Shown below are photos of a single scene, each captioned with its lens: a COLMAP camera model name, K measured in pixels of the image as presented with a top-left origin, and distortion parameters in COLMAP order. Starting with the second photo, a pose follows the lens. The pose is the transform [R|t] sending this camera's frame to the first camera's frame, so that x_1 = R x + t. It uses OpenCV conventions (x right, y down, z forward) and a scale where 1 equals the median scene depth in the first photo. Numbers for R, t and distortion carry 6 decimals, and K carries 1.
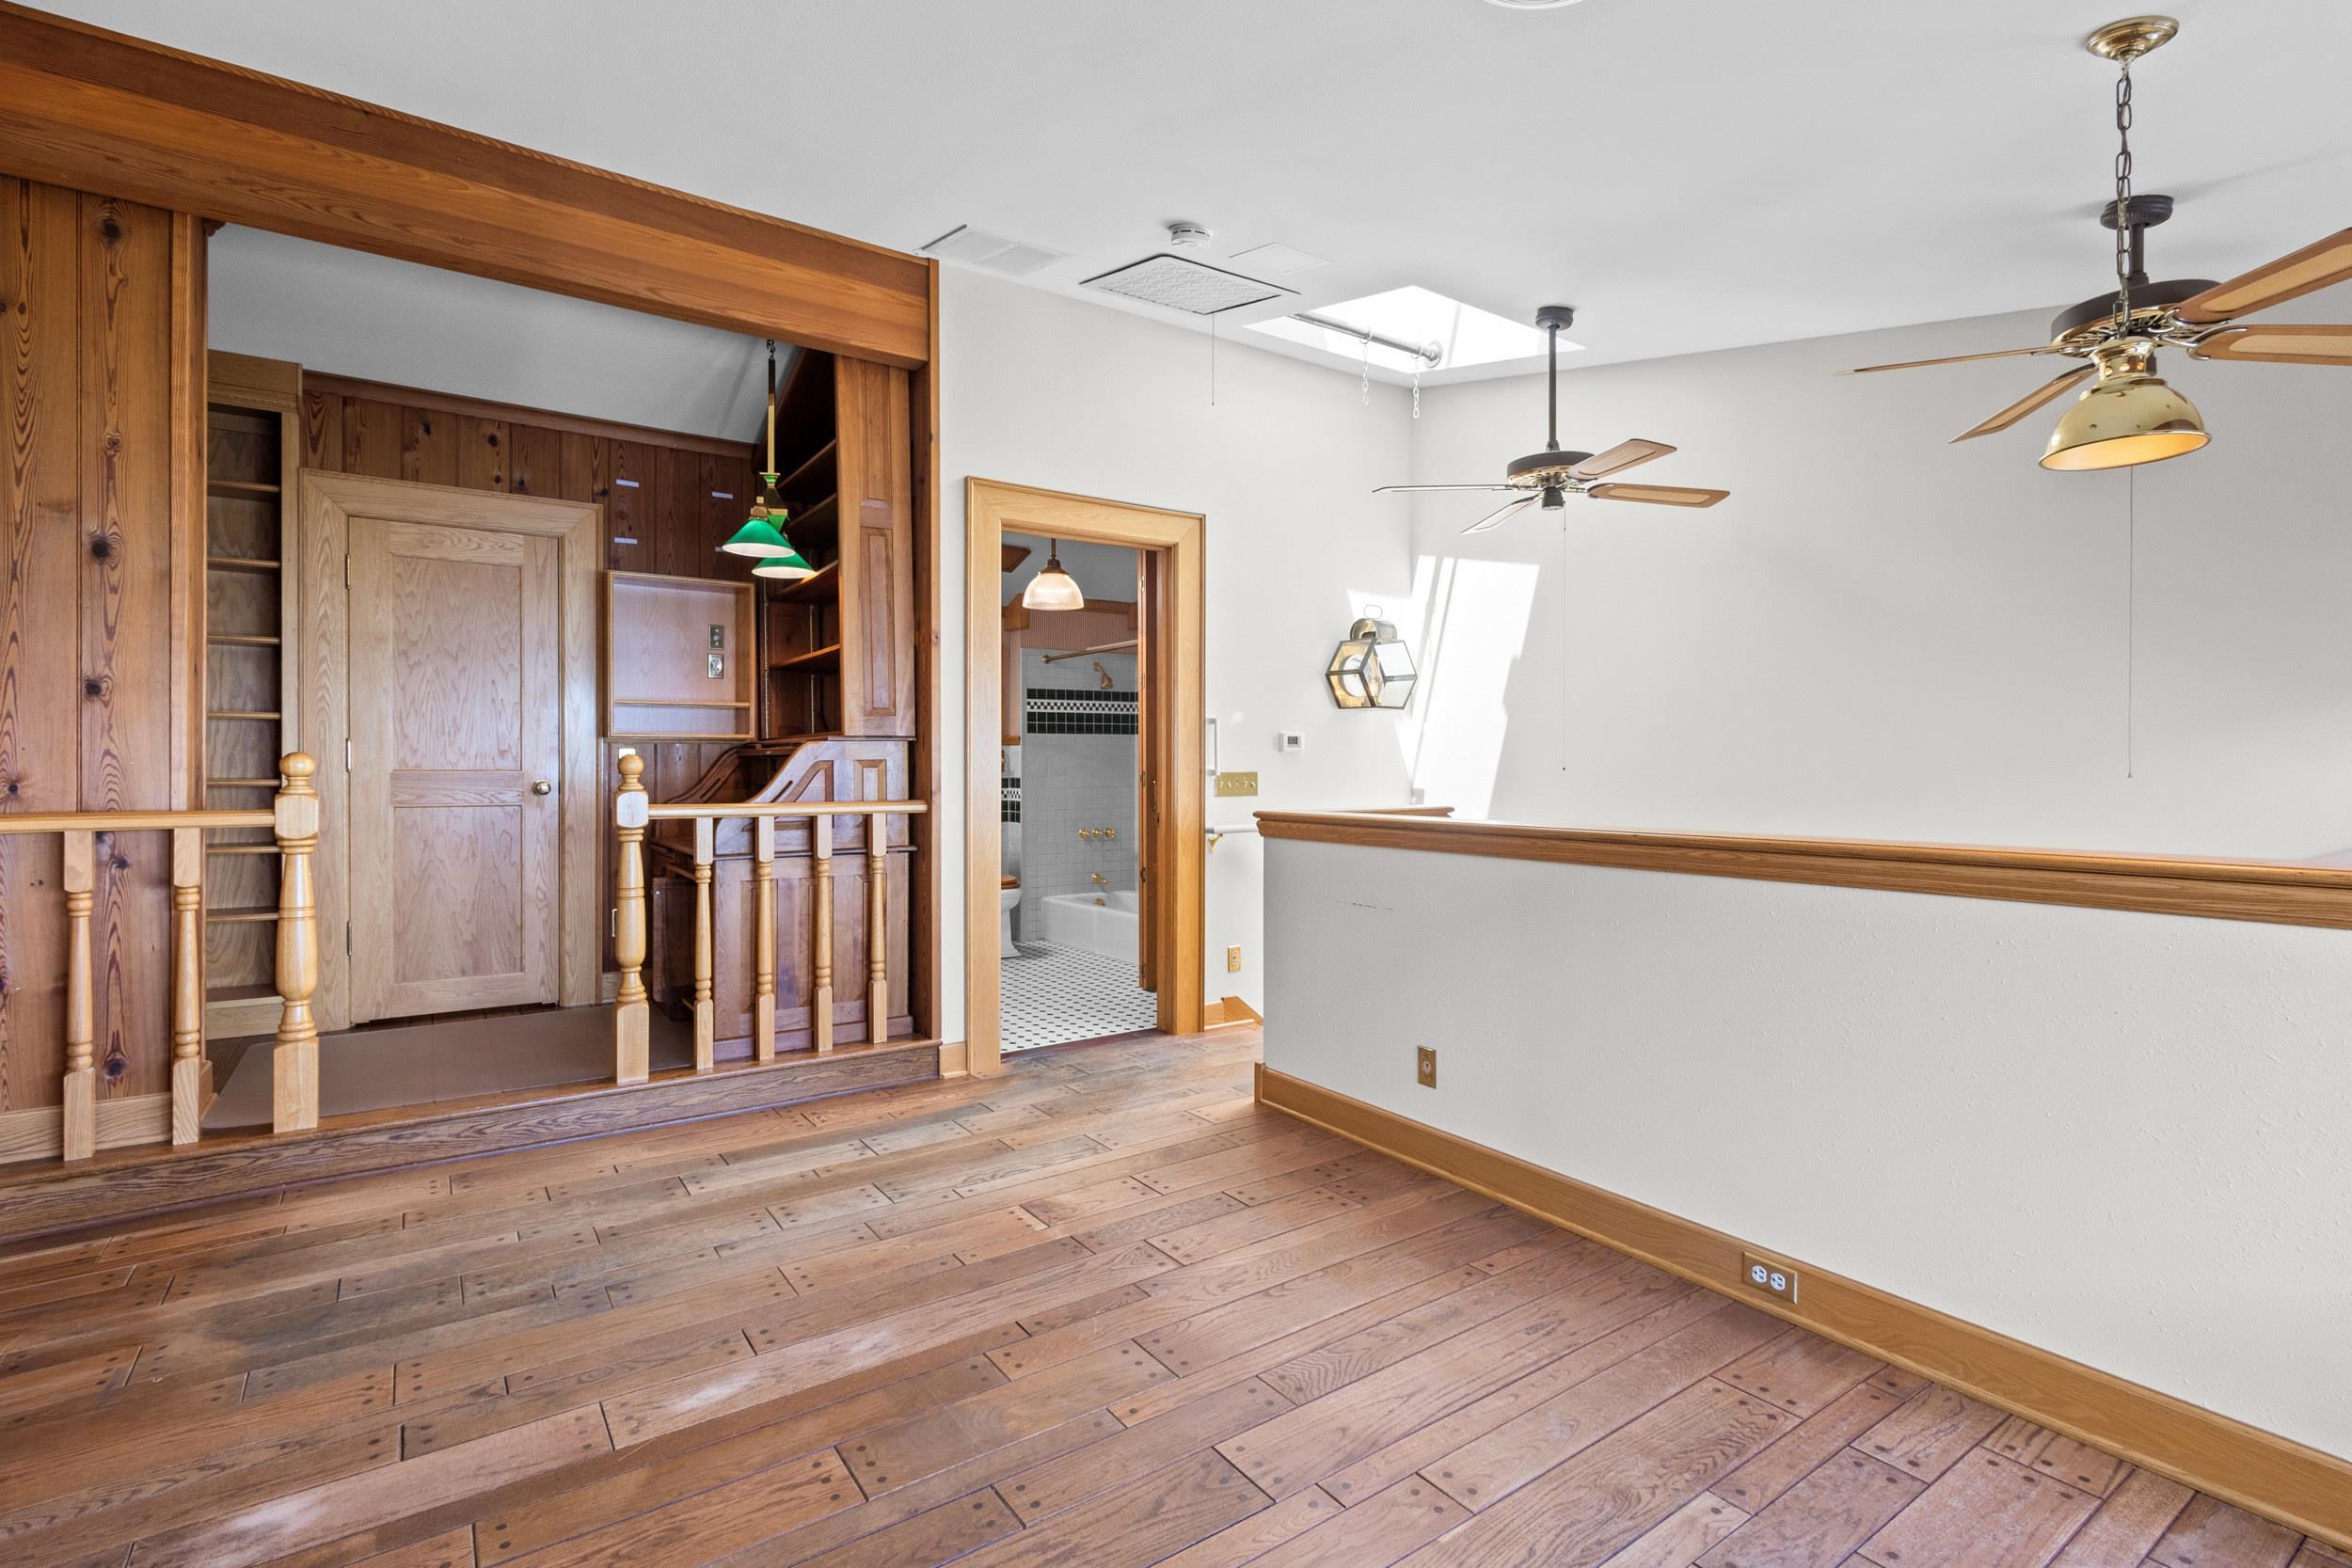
lens RADIAL K [[1079.6, 0, 1168.1], [0, 1079.6, 773.4], [0, 0, 1]] dist [0.009400, -0.003290]
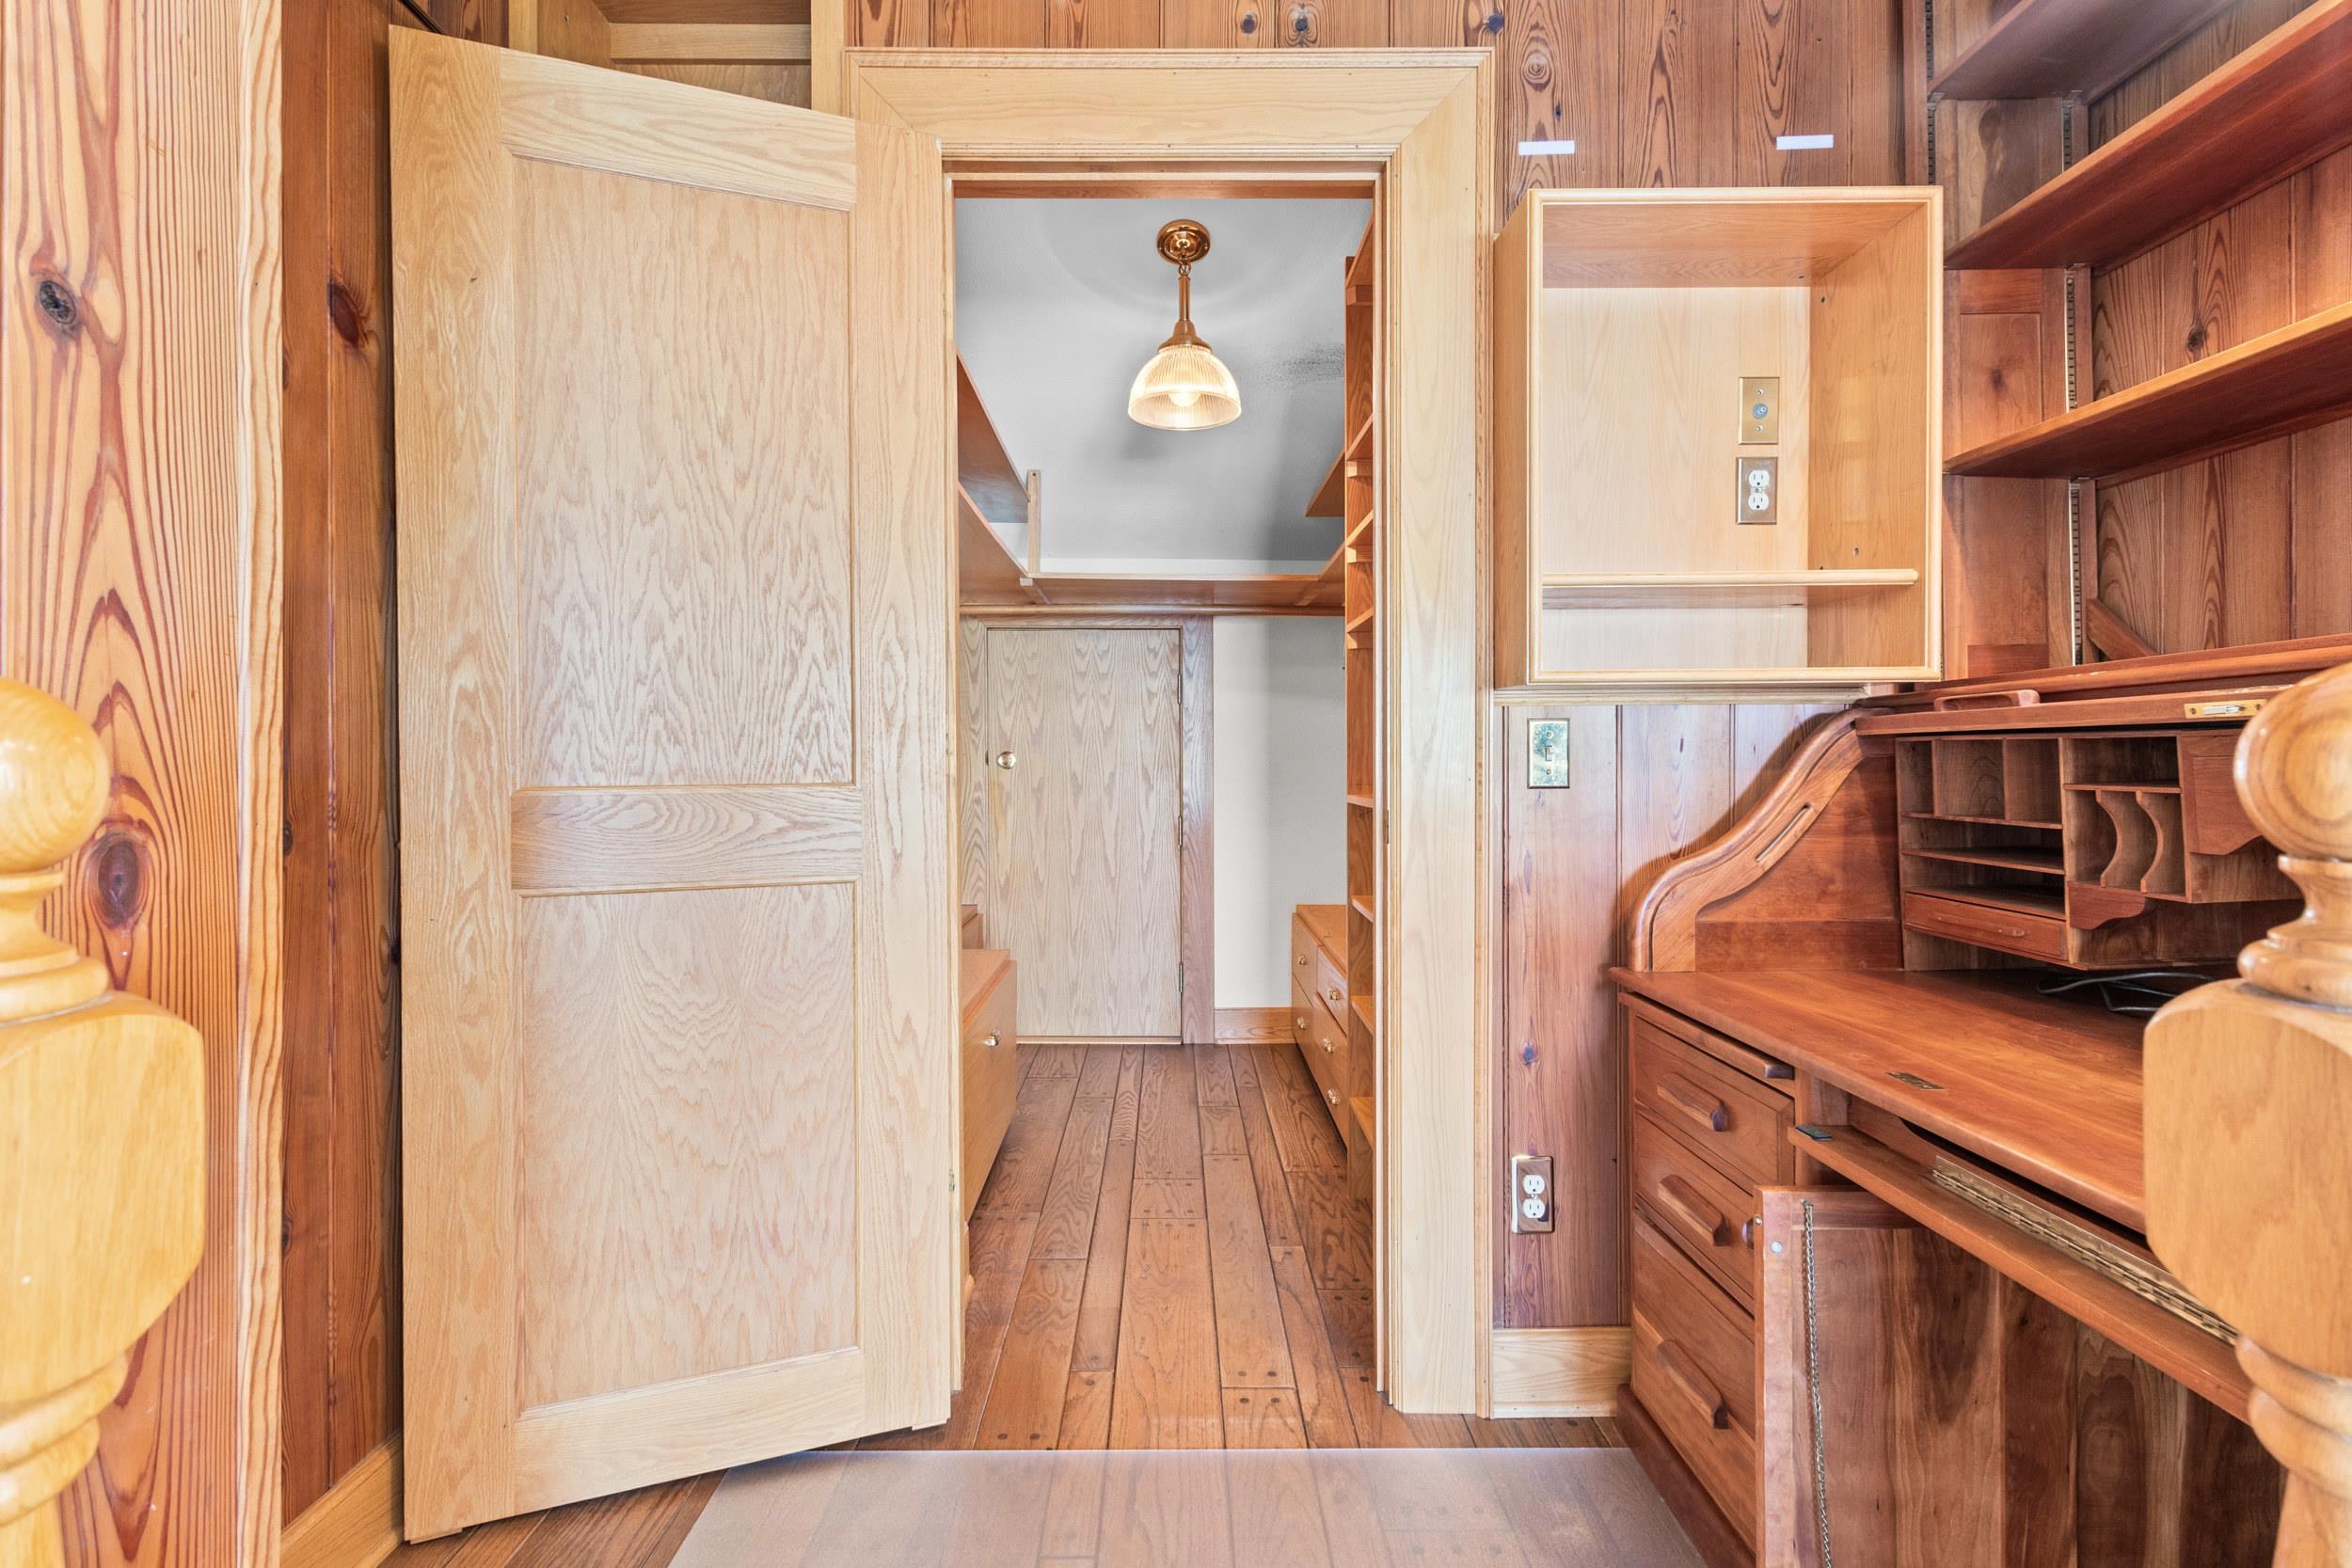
lens RADIAL K [[1079.6, 0, 1171.8], [0, 1079.6, 776.9], [0, 0, 1]] dist [0.009400, -0.003290]
pose [[0.821630, -0.001479, -0.570020, -0.481821], [0.000858, 0.999999, -0.001357, -0.003678], [0.570021, 0.000626, 0.821630, 0.762600]]
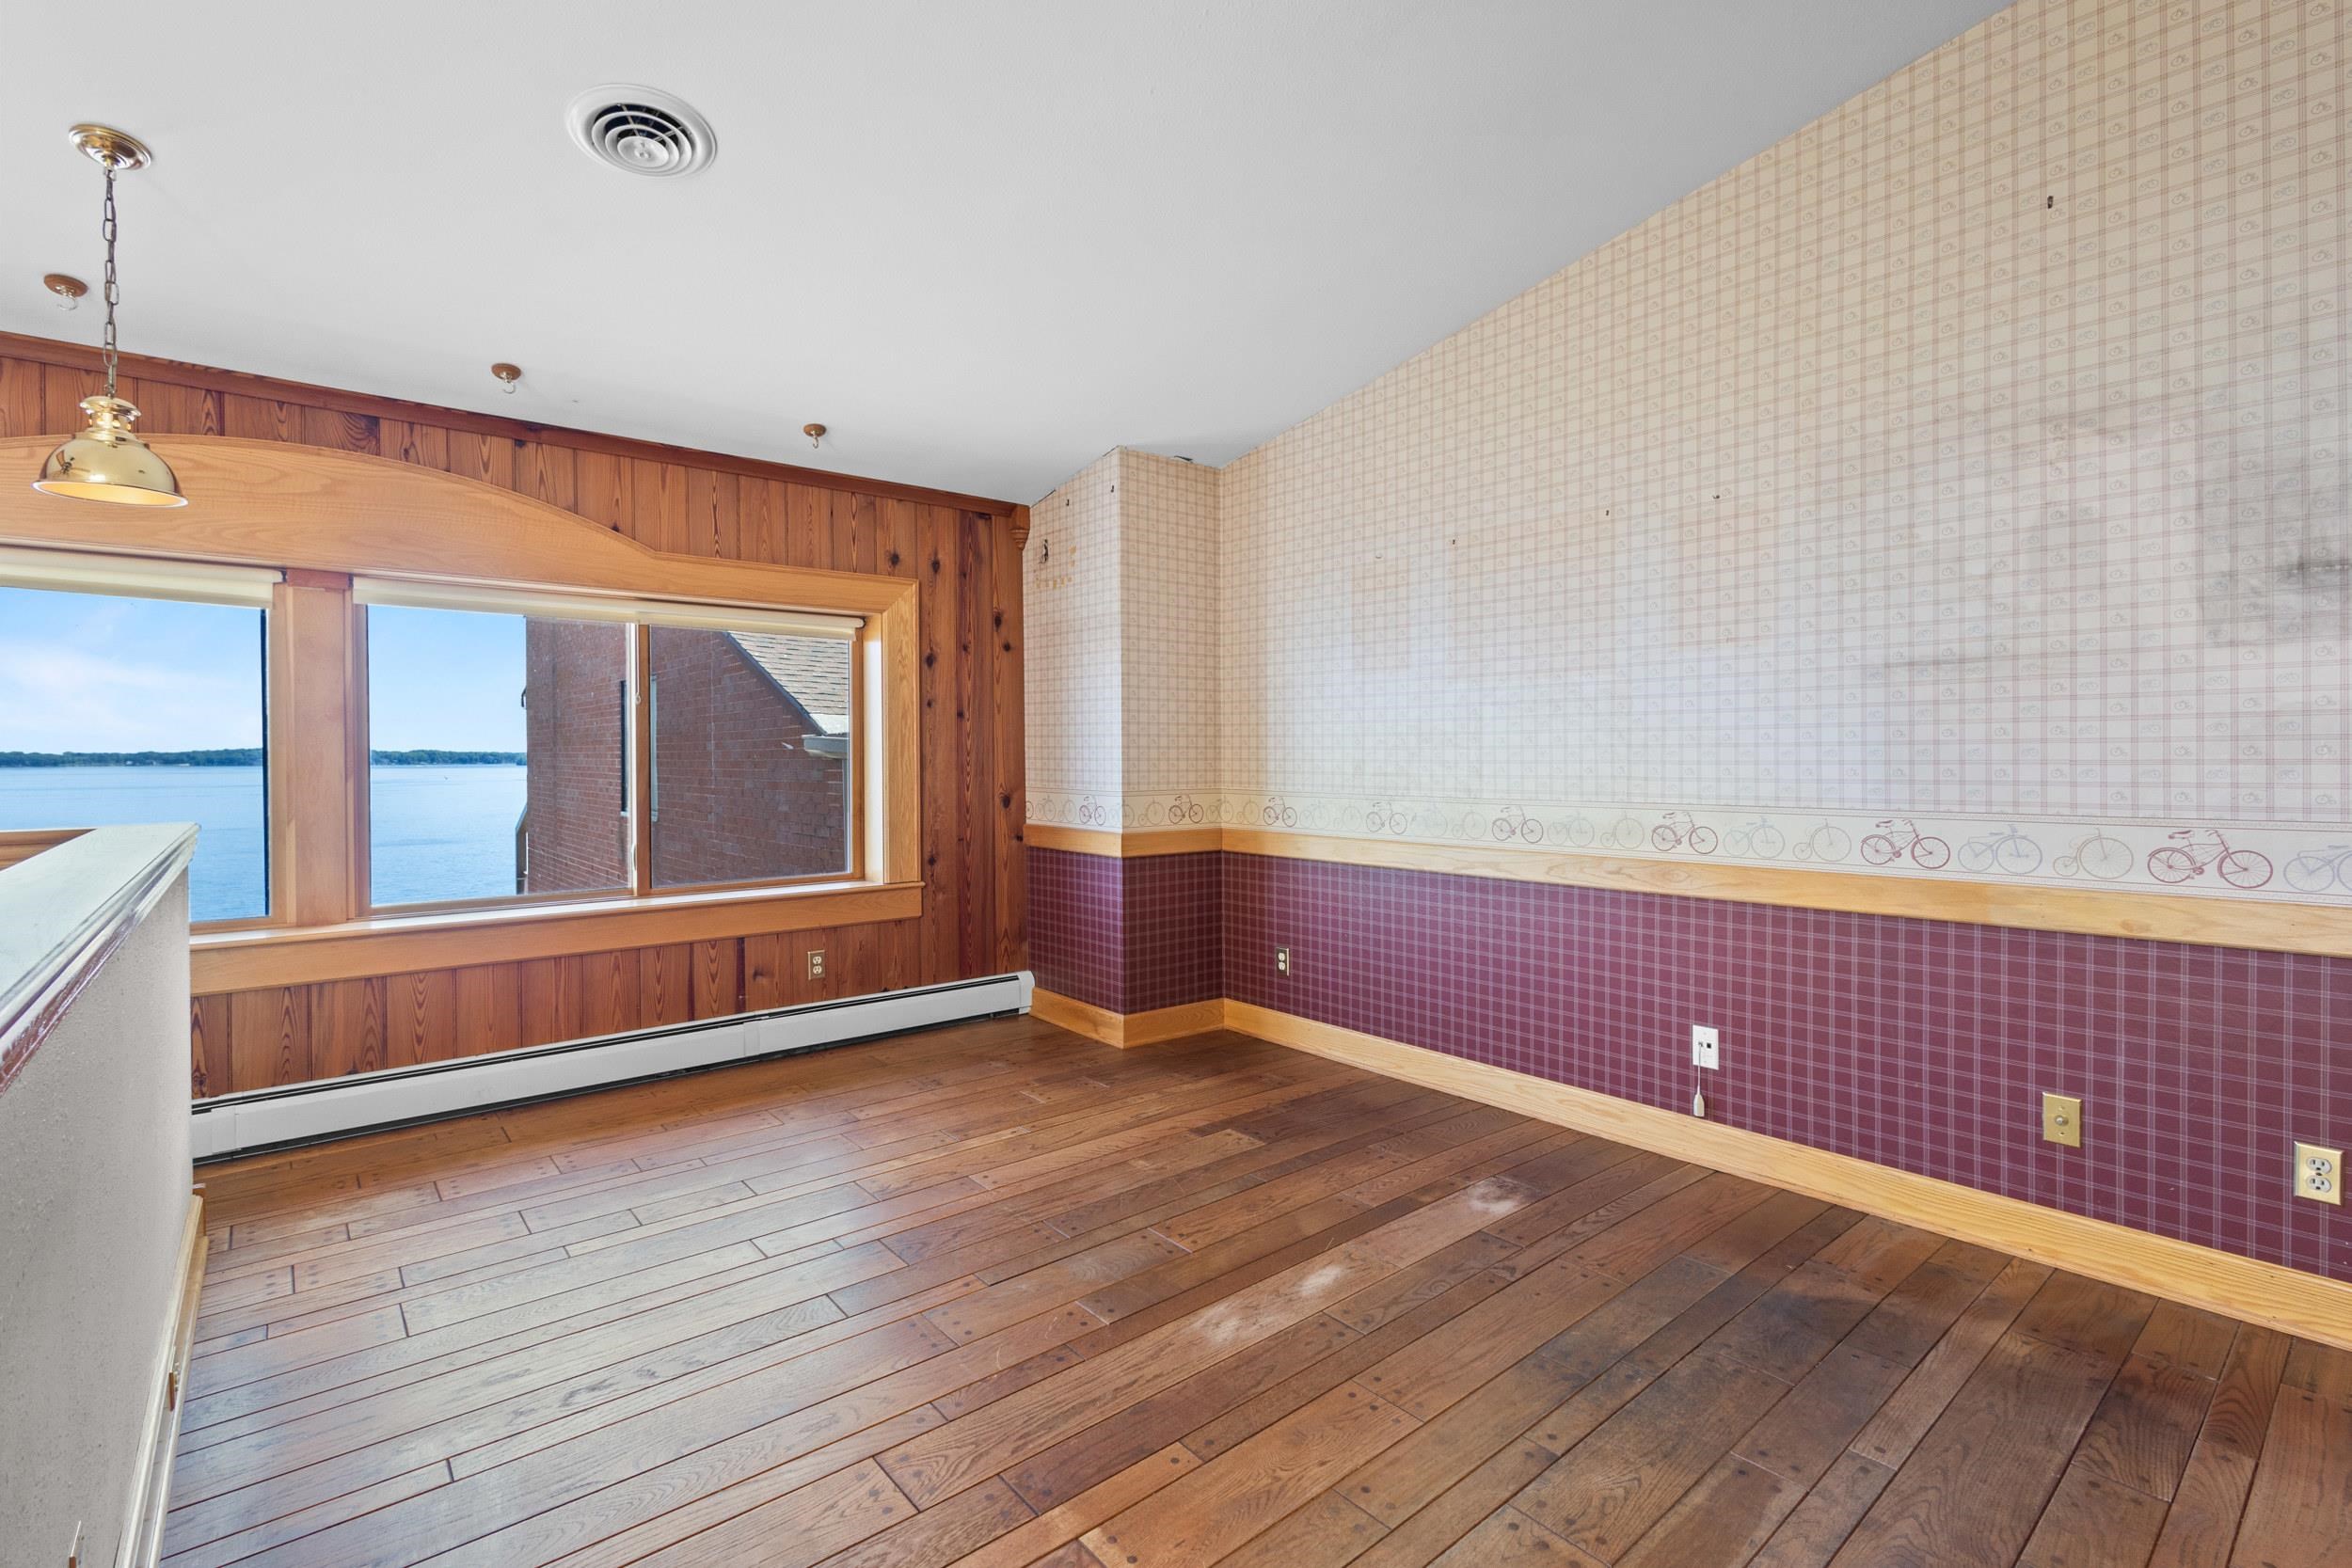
lens RADIAL K [[1079.6, 0, 1175.1], [0, 1079.6, 768.1], [0, 0, 1]] dist [0.009400, -0.003290]
pose [[-0.996060, 0.005468, -0.088508, -0.080921], [0.003715, 0.999794, 0.019955, -0.008896], [0.088599, 0.019548, -0.995876, 1.122277]]
